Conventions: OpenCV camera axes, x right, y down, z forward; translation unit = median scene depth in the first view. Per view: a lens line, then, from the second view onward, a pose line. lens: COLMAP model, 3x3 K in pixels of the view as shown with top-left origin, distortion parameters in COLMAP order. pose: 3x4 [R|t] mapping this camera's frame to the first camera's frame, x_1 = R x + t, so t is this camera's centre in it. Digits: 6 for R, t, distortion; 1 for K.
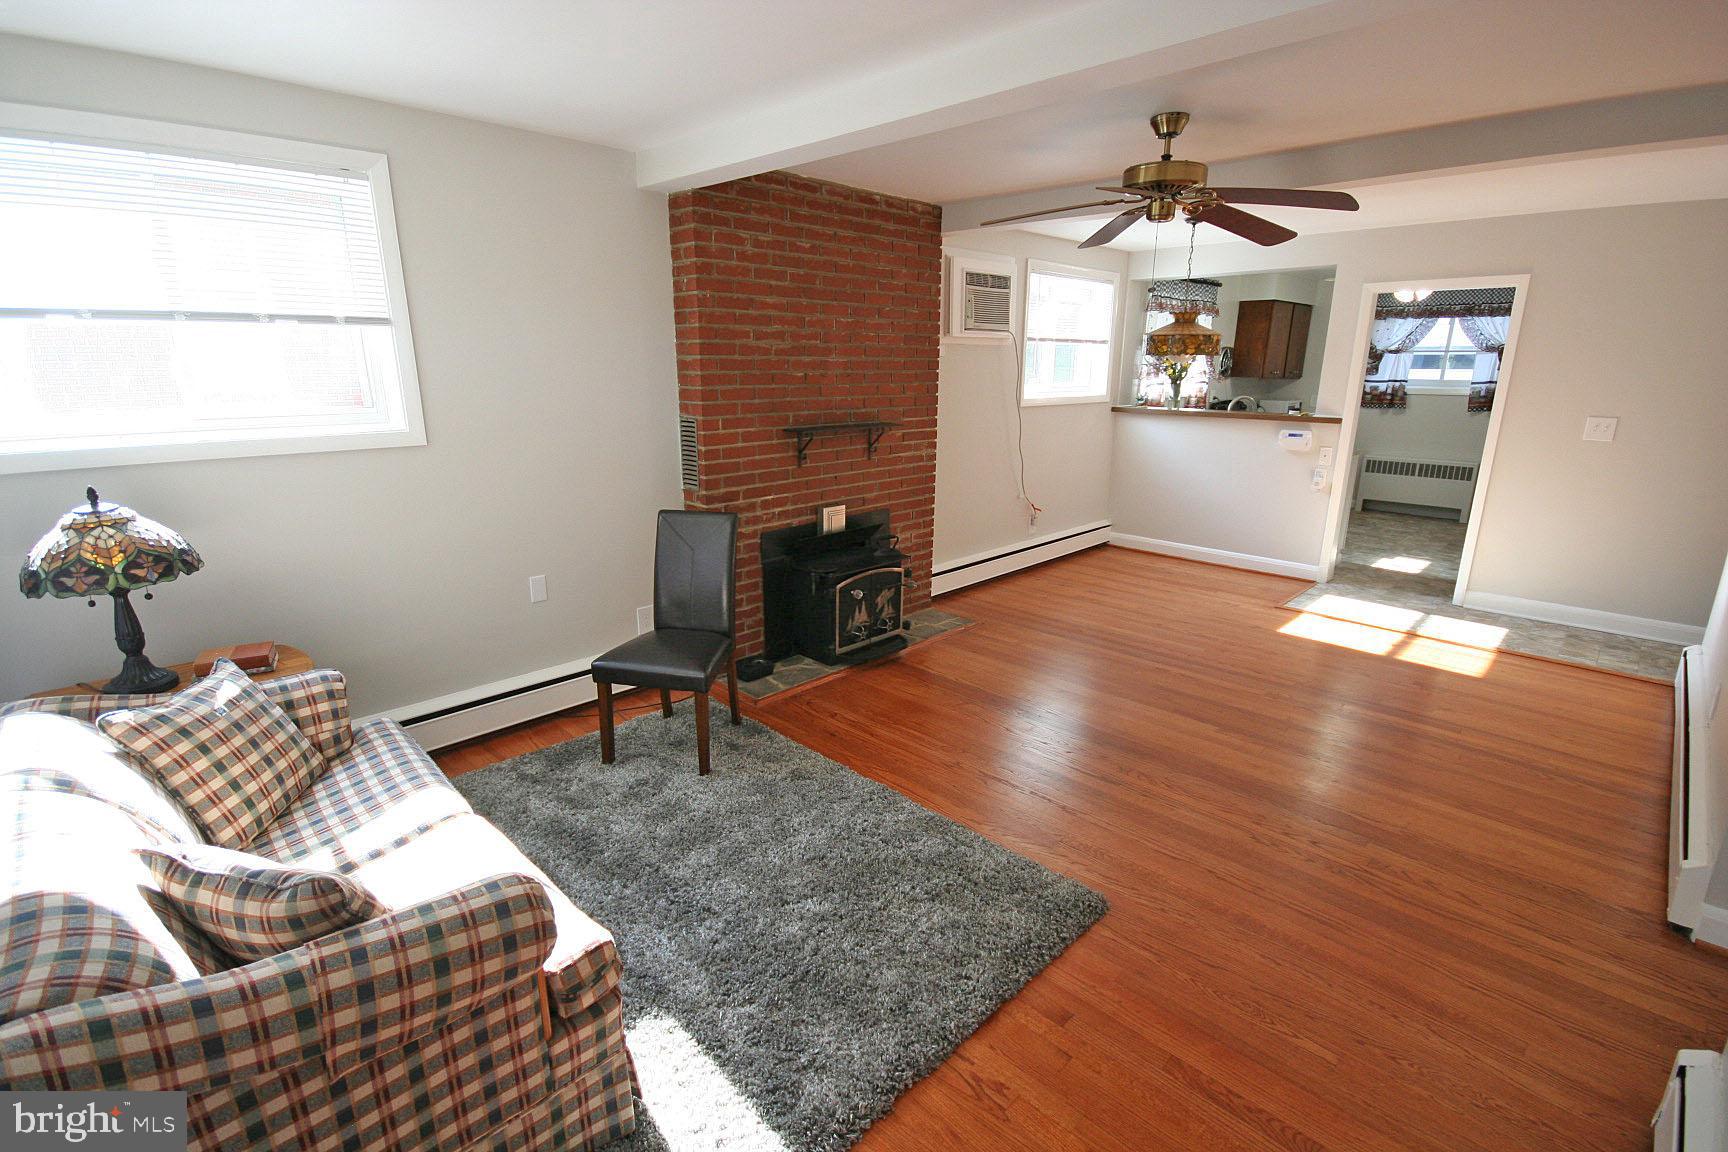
lens RADIAL K [[796.0, 0, 850.4], [0, 796.0, 577.1], [0, 0, 1]] dist [-0.013047, 0.001610]
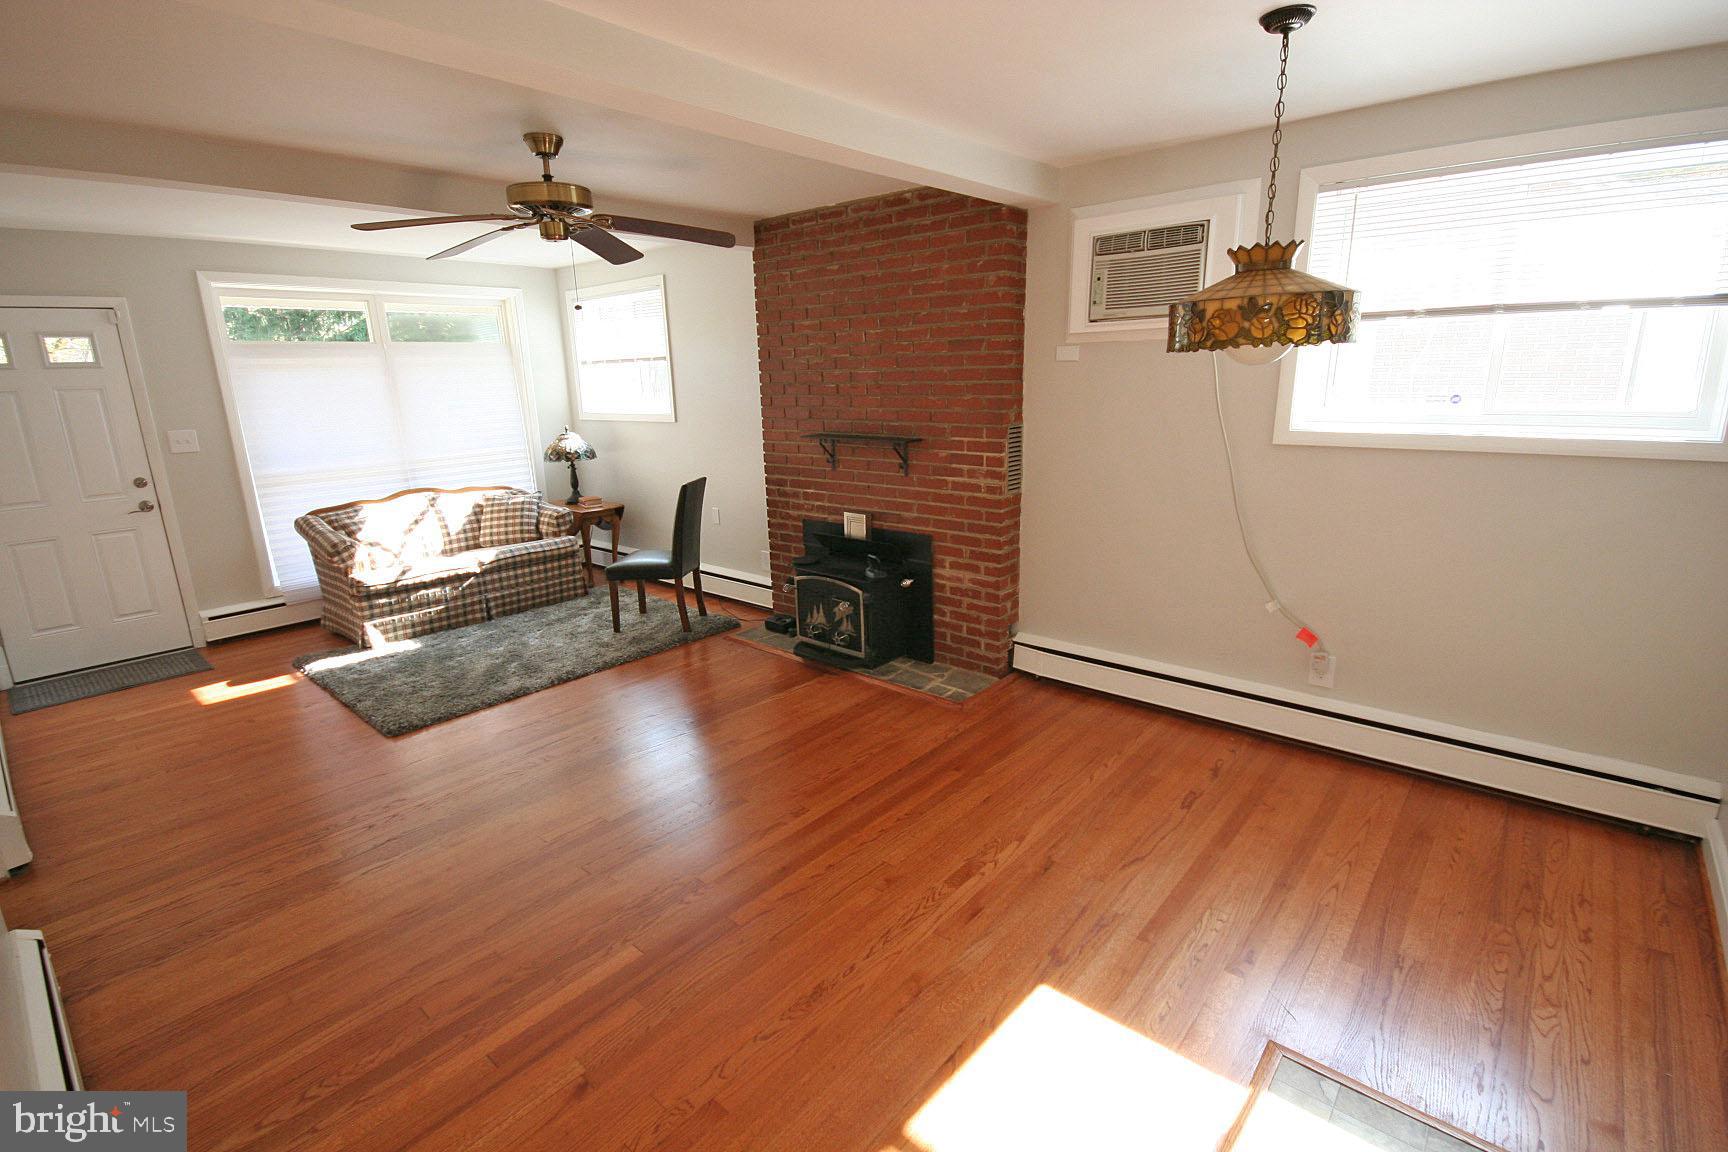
lens RADIAL K [[796.0, 0, 863.1], [0, 796.0, 576.4], [0, 0, 1]] dist [-0.013047, 0.001610]
pose [[0.075482, 0.245947, -0.966340, 0.982574], [-0.233910, 0.946431, 0.222608, -0.239783], [0.969324, 0.209234, 0.128968, 0.879398]]
